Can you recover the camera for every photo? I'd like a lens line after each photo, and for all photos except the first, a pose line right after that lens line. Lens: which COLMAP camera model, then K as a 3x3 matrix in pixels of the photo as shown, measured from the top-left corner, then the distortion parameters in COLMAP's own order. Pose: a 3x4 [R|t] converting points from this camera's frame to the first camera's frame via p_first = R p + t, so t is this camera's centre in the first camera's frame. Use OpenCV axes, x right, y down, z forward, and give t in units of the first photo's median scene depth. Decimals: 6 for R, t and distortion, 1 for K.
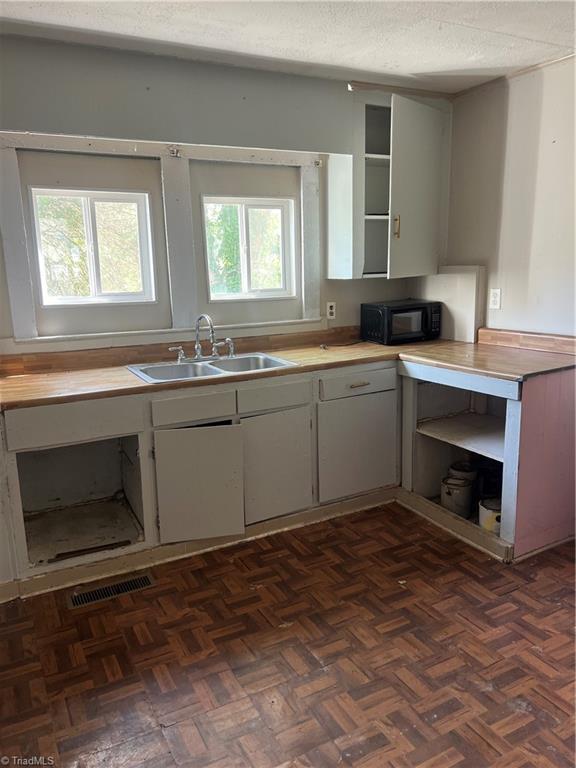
lens RADIAL K [[579.5, 0, 286.2], [0, 579.5, 386.6], [0, 0, 1]] dist [0.061259, -0.070935]
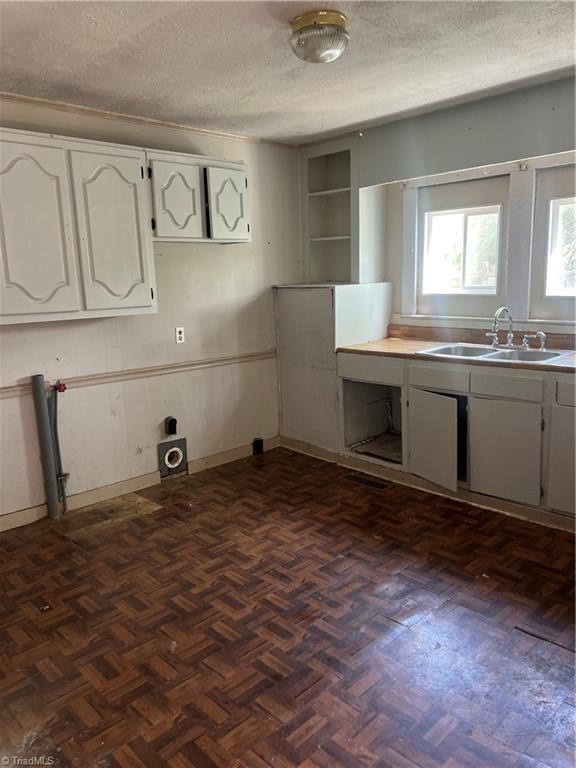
lens RADIAL K [[579.5, 0, 286.0], [0, 579.5, 383.8], [0, 0, 1]] dist [0.061259, -0.070935]
pose [[0.274993, 0.193369, -0.941800, 0.921770], [-0.181758, 0.972358, 0.146573, -0.073979], [0.944110, 0.130873, 0.302538, 0.287903]]
